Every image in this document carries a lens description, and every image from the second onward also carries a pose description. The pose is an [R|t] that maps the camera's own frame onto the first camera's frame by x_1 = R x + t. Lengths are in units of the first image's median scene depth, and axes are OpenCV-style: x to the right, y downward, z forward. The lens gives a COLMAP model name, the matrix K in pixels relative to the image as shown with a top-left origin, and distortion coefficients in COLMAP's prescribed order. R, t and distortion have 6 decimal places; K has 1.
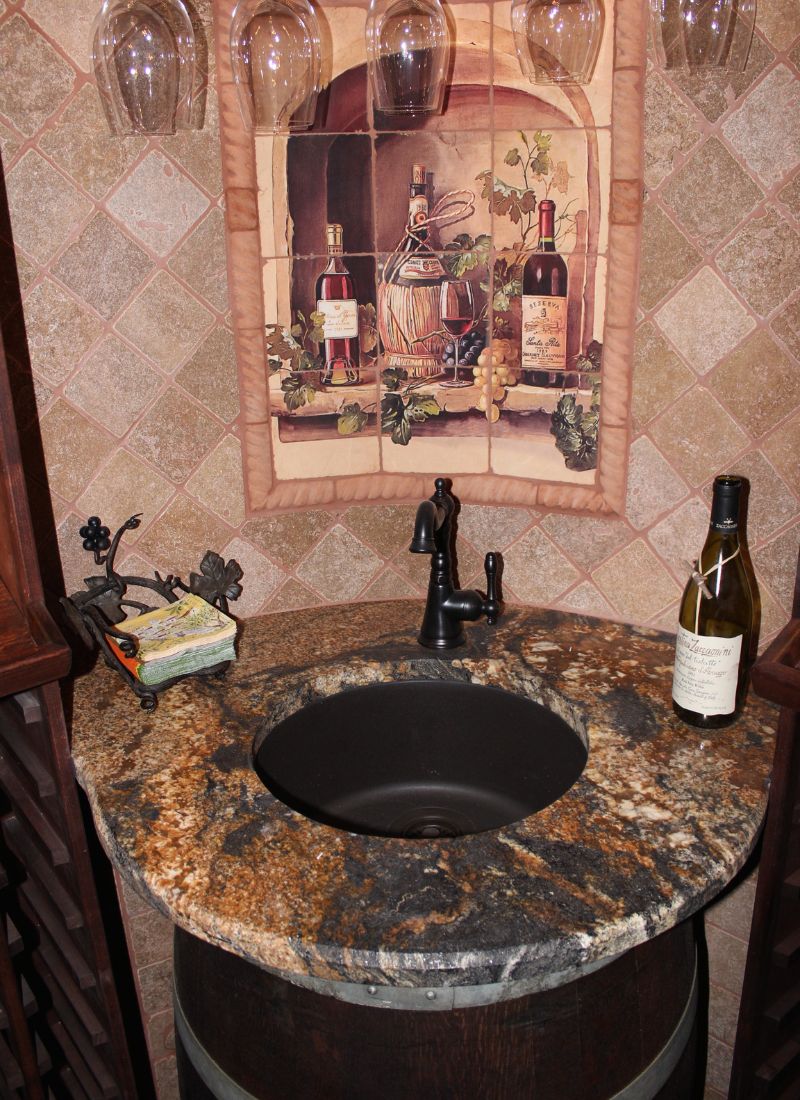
lens RADIAL K [[980.7, 0, 400.0], [0, 980.7, 550.0], [0, 0, 1]] dist [-0.176906, 0.146699]
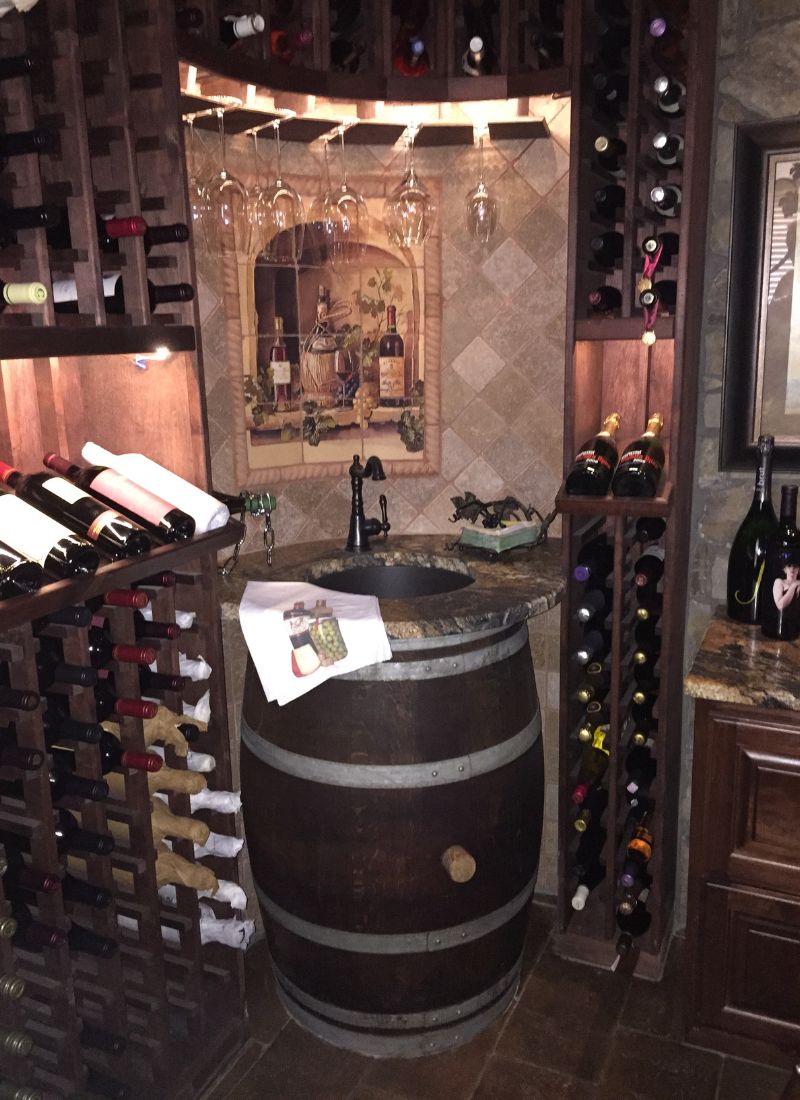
lens RADIAL K [[923.7, 0, 400.0], [0, 923.7, 550.0], [0, 0, 1]] dist [0.058644, -0.074519]
pose [[0.893206, -0.094098, 0.439693, -0.645544], [0.152667, 0.983235, -0.099713, 0.279413], [-0.422938, 0.156190, 0.892596, -0.537118]]
